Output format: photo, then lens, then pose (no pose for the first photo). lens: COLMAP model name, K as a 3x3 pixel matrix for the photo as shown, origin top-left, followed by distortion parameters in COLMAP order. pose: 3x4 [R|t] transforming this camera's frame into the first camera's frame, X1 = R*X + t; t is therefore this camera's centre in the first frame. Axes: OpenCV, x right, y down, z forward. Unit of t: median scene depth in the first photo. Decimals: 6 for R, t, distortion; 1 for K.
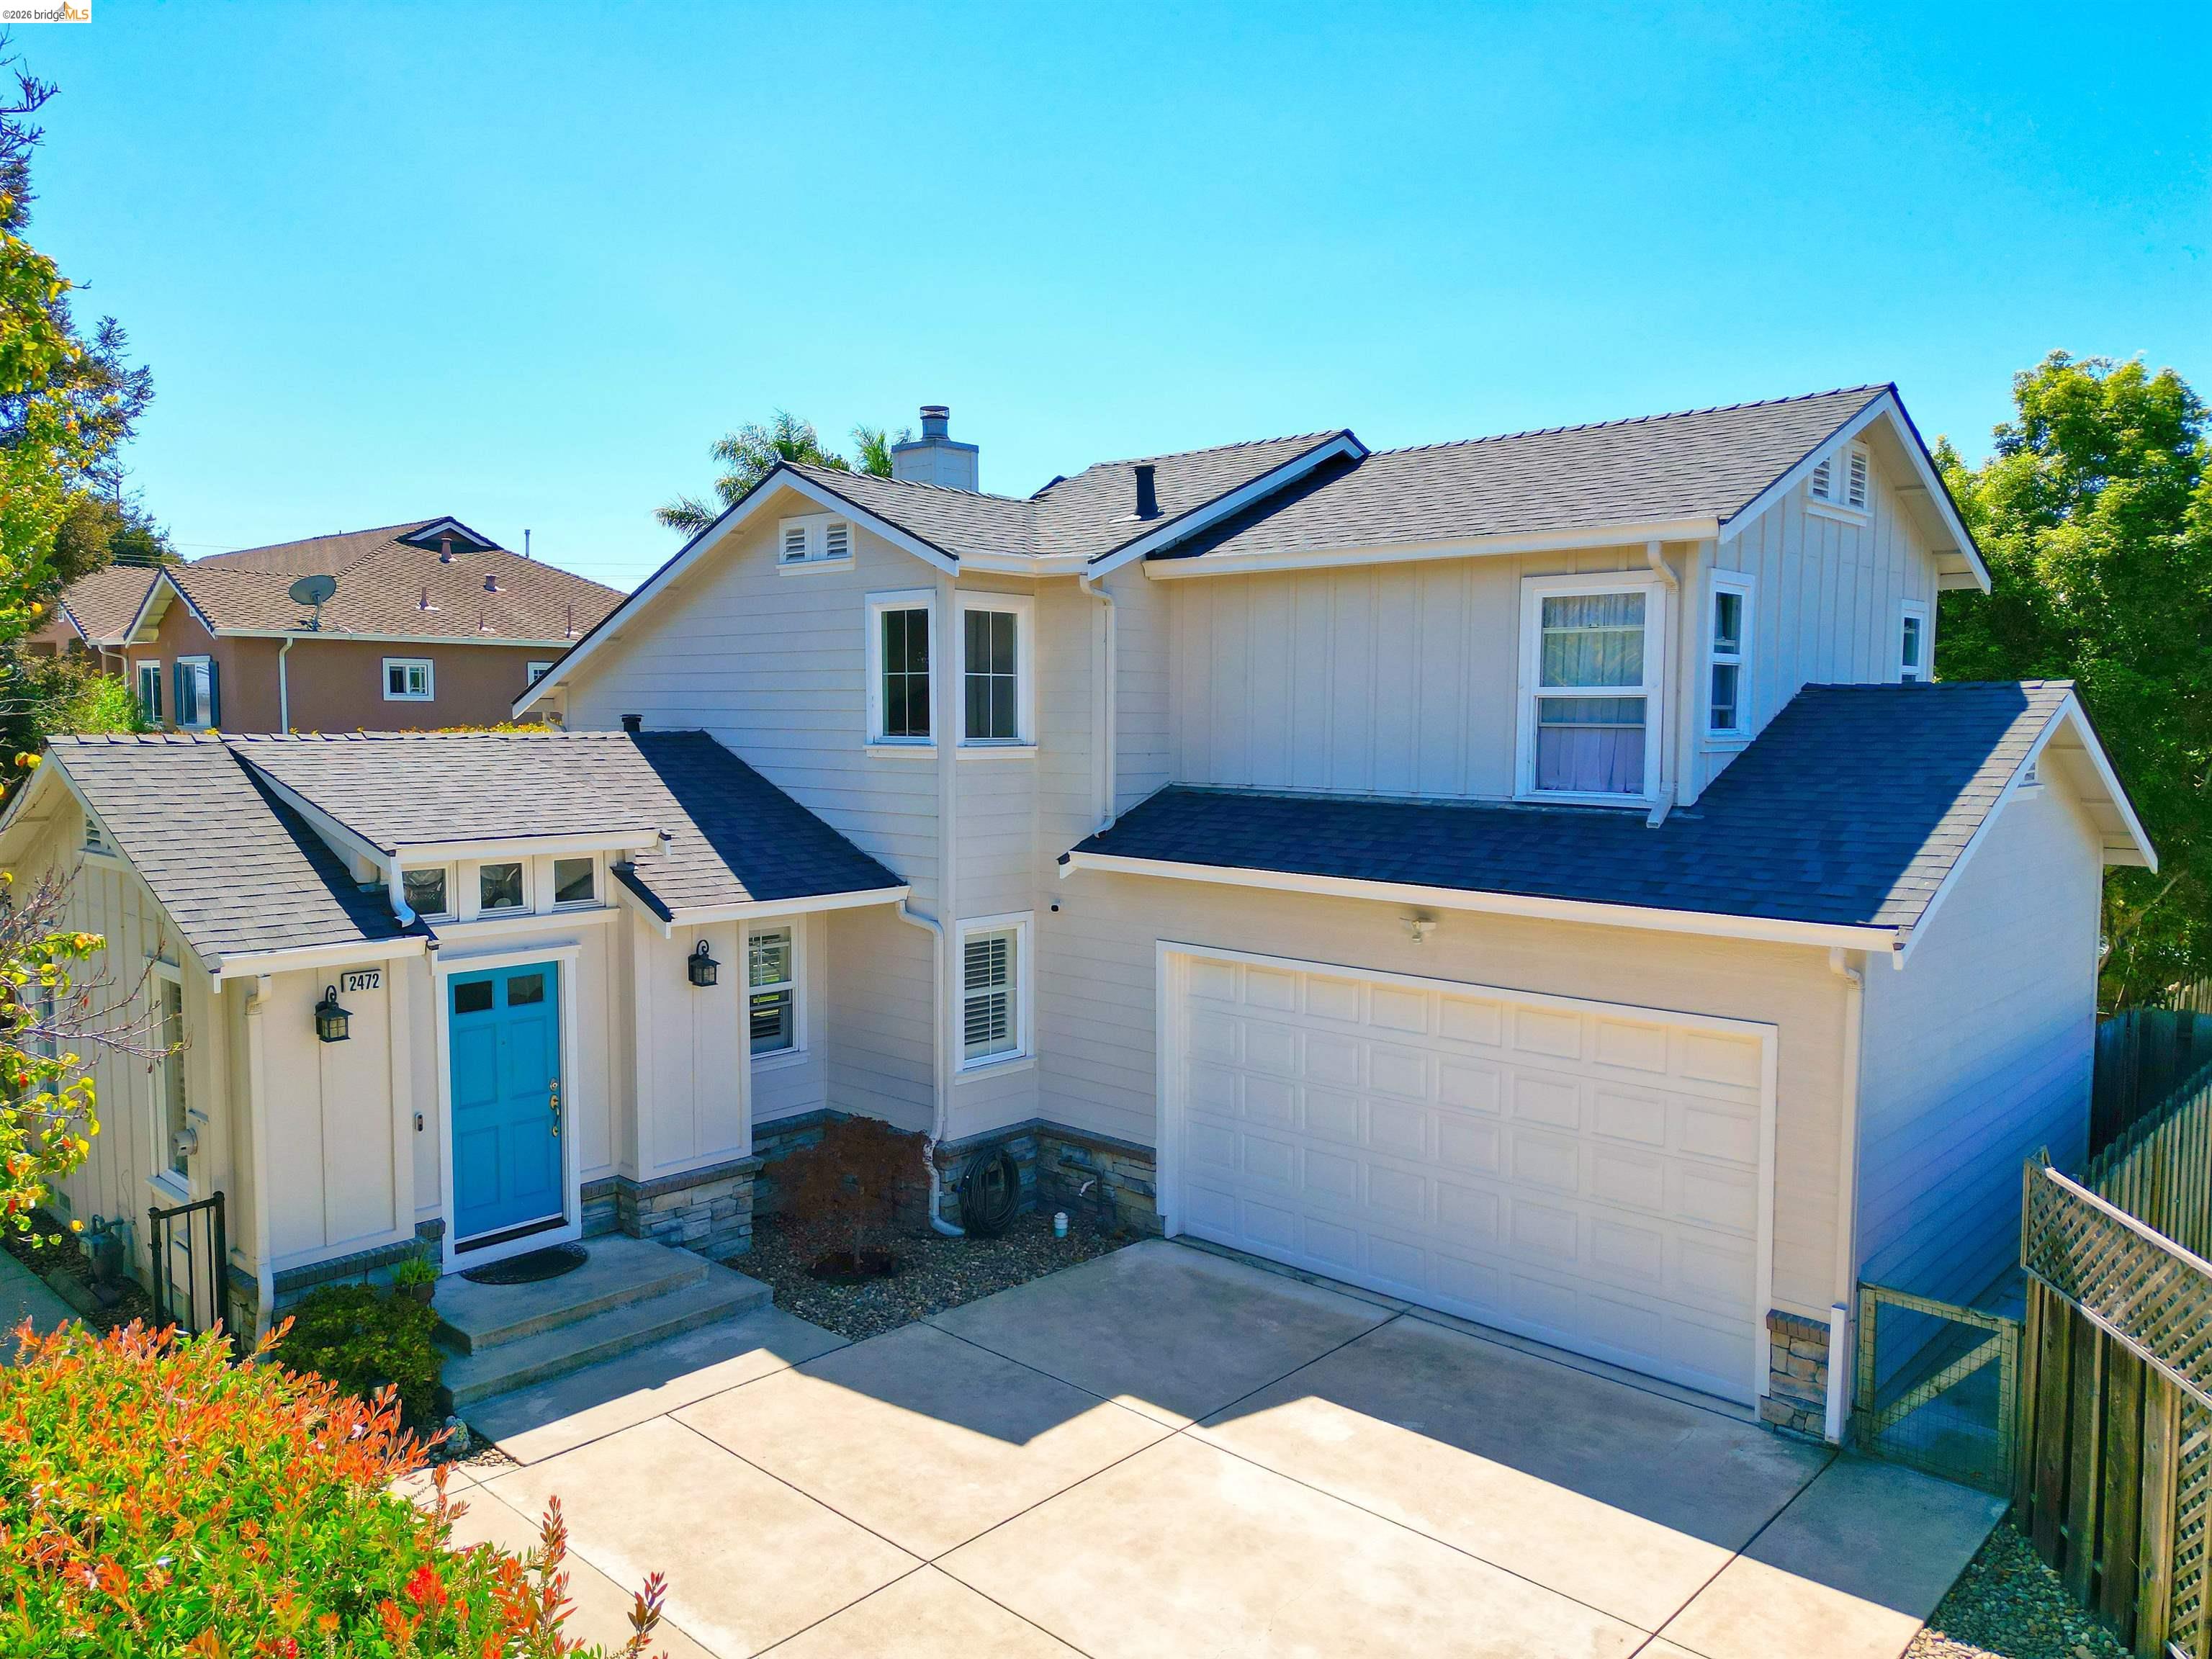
lens RADIAL K [[1570.4, 0, 1106.0], [0, 1570.4, 829.5], [0, 0, 1]] dist [0.051510, -0.038742]
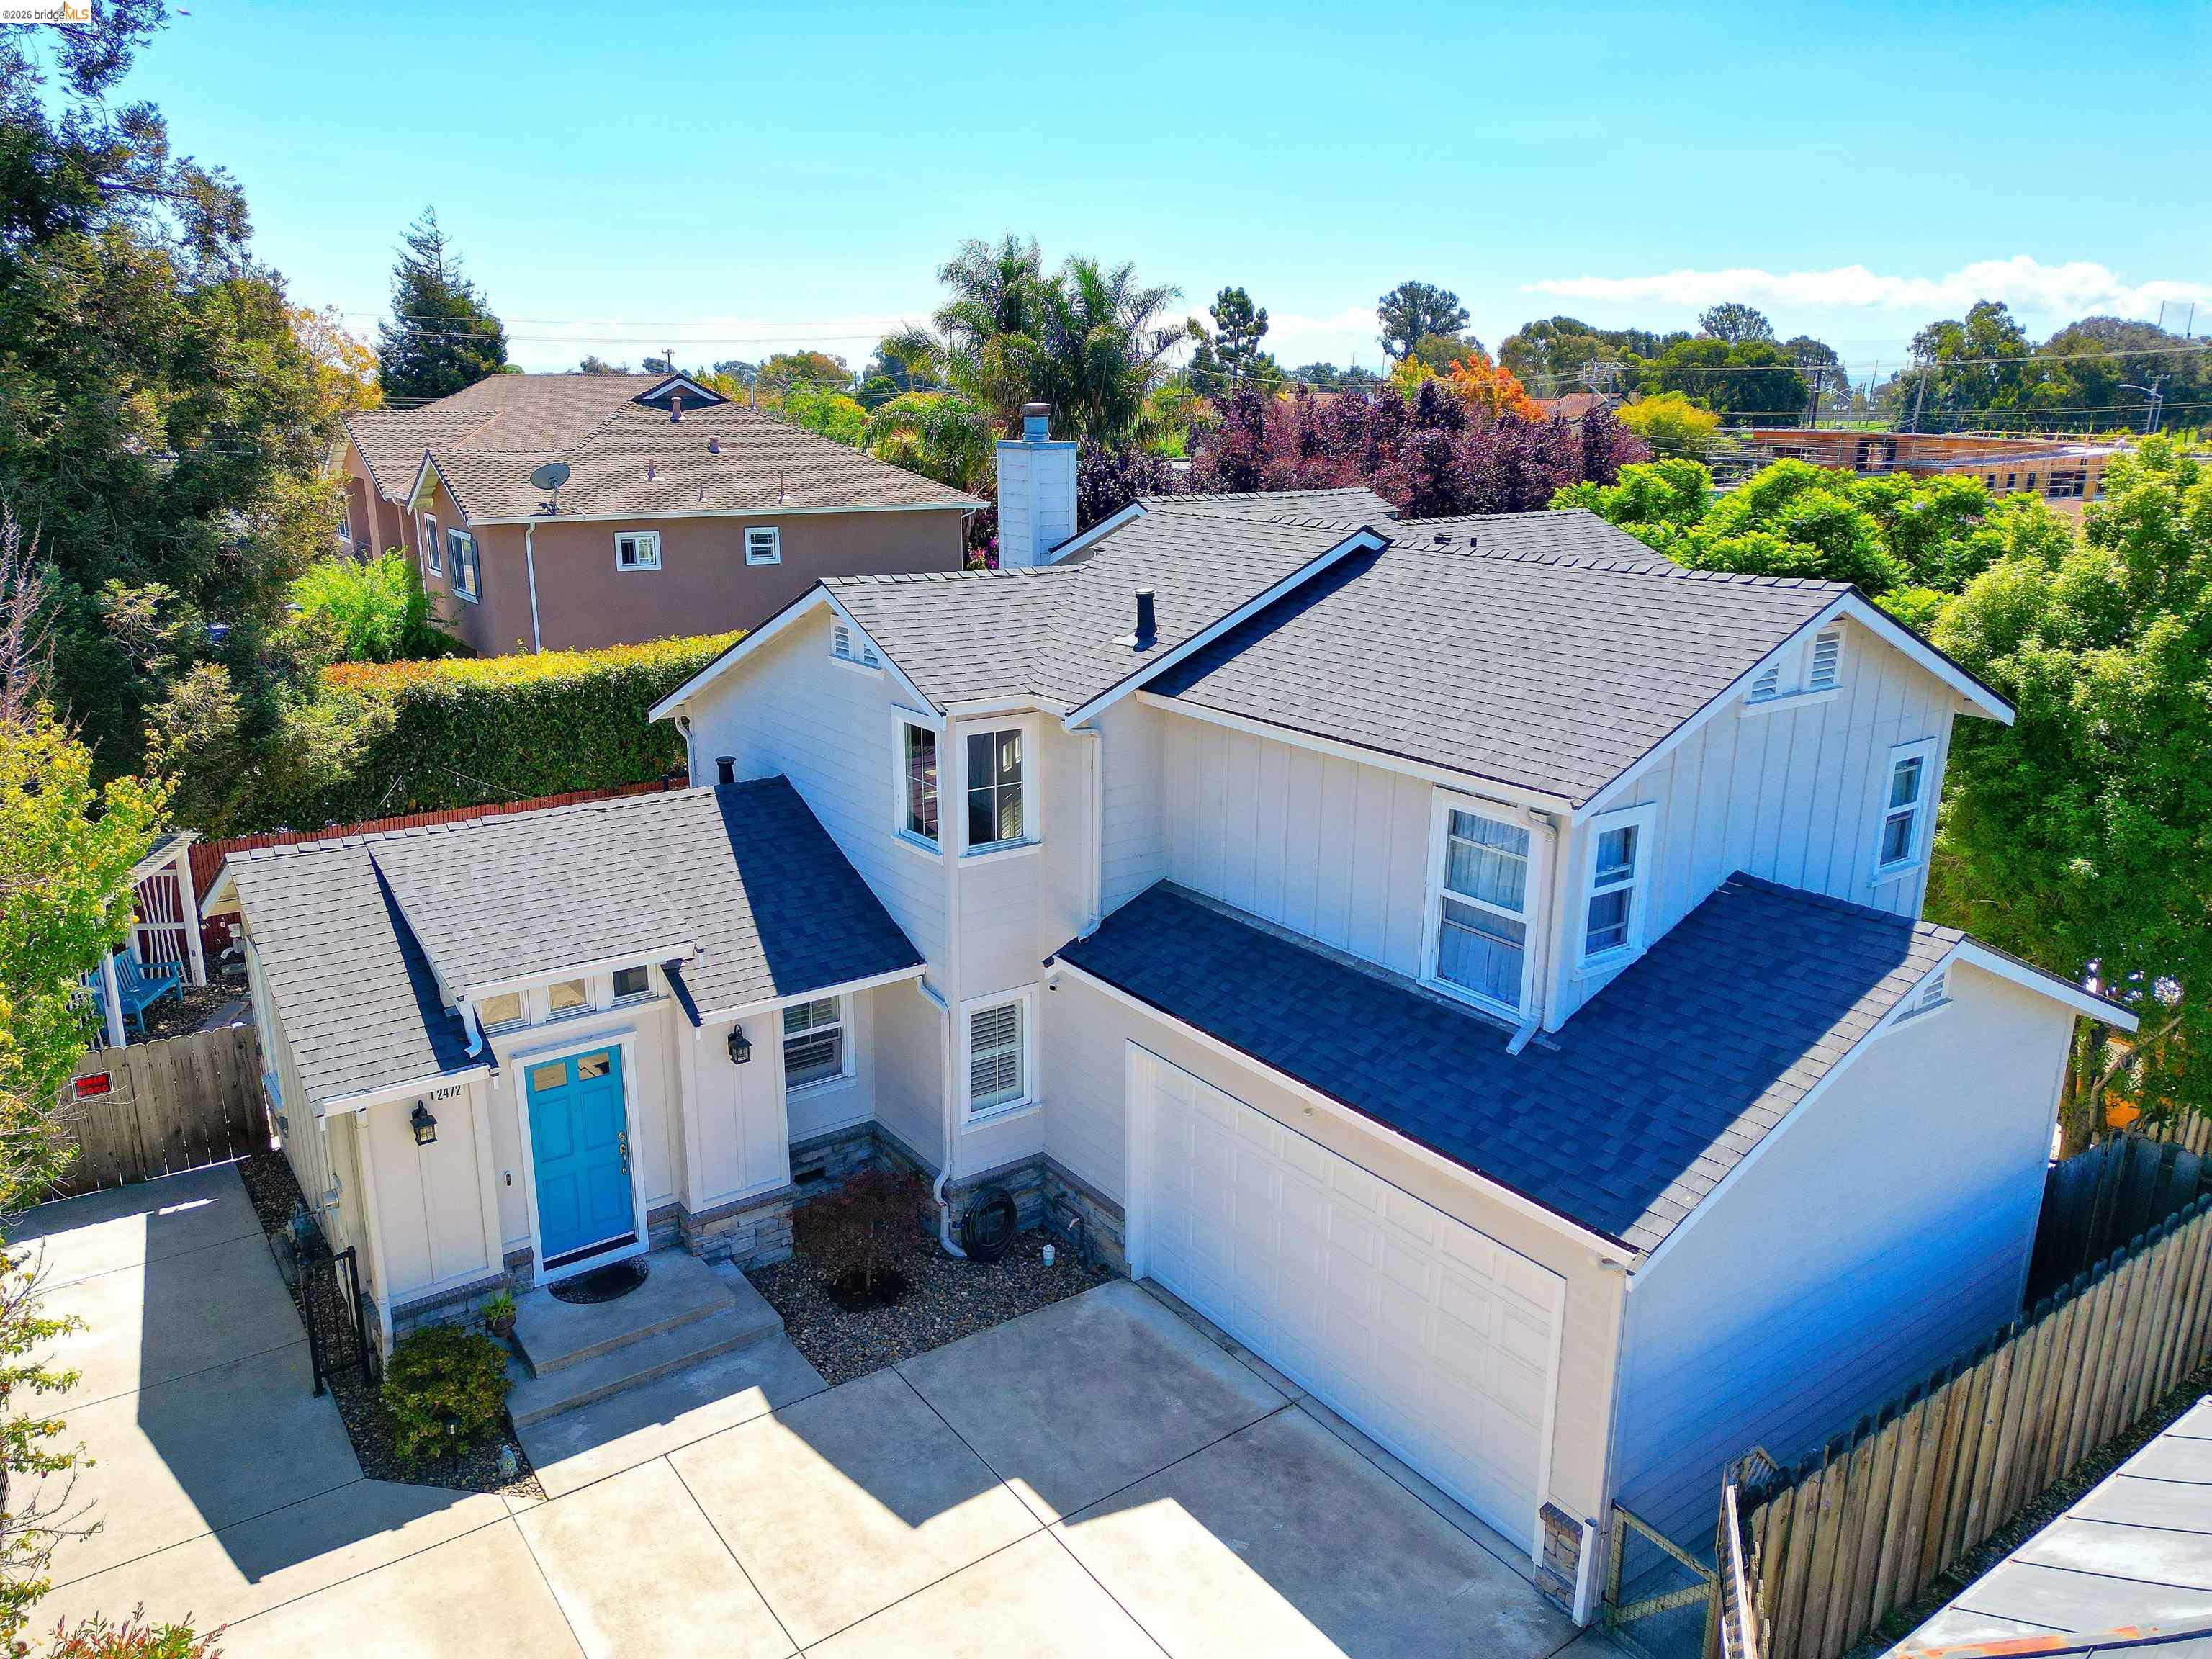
lens RADIAL K [[1548.3, 0, 1106.0], [0, 1548.3, 829.5], [0, 0, 1]] dist [0.035175, -0.005429]
pose [[0.982234, 0.056058, -0.179092, 0.223906], [-0.021100, 0.981280, 0.191429, -0.311580], [0.186470, -0.184250, 0.965029, -0.054584]]
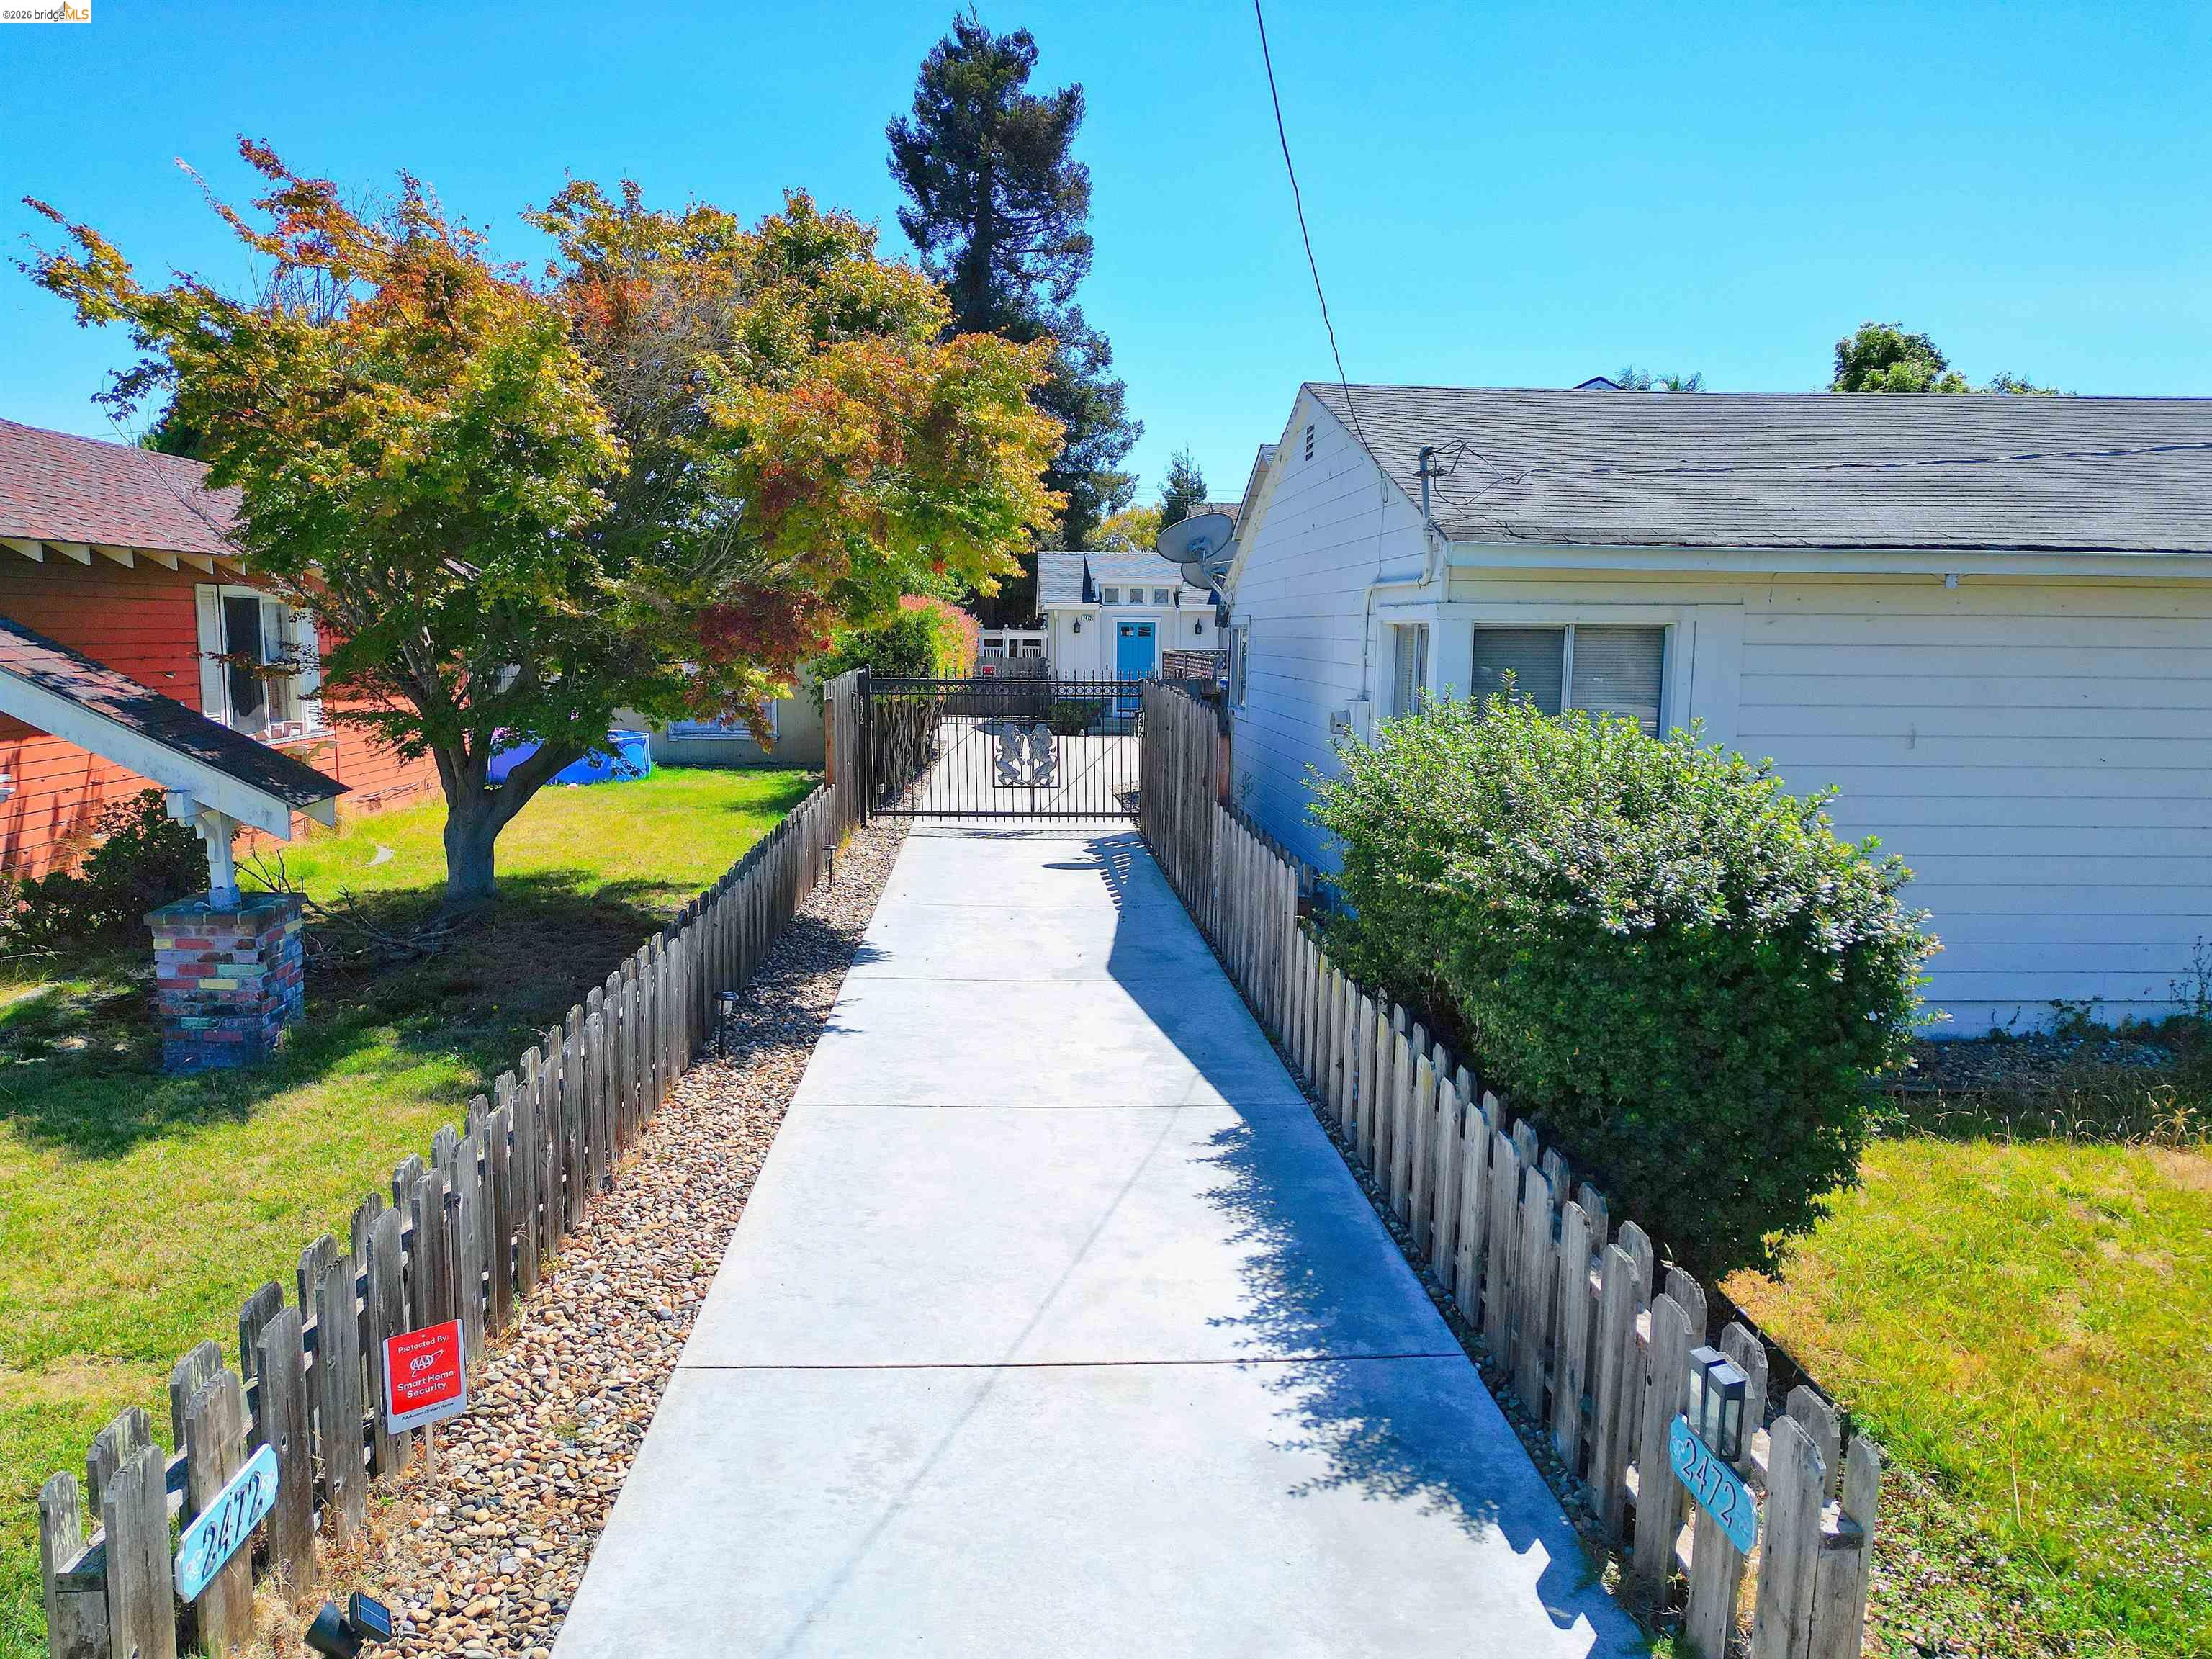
lens RADIAL K [[1570.4, 0, 1106.0], [0, 1570.4, 829.5], [0, 0, 1]] dist [0.051510, -0.038742]
pose [[0.730442, 0.089491, -0.677086, 1.648408], [-0.057986, 0.995925, 0.069076, 0.273329], [0.680508, -0.011195, 0.732655, -1.267990]]
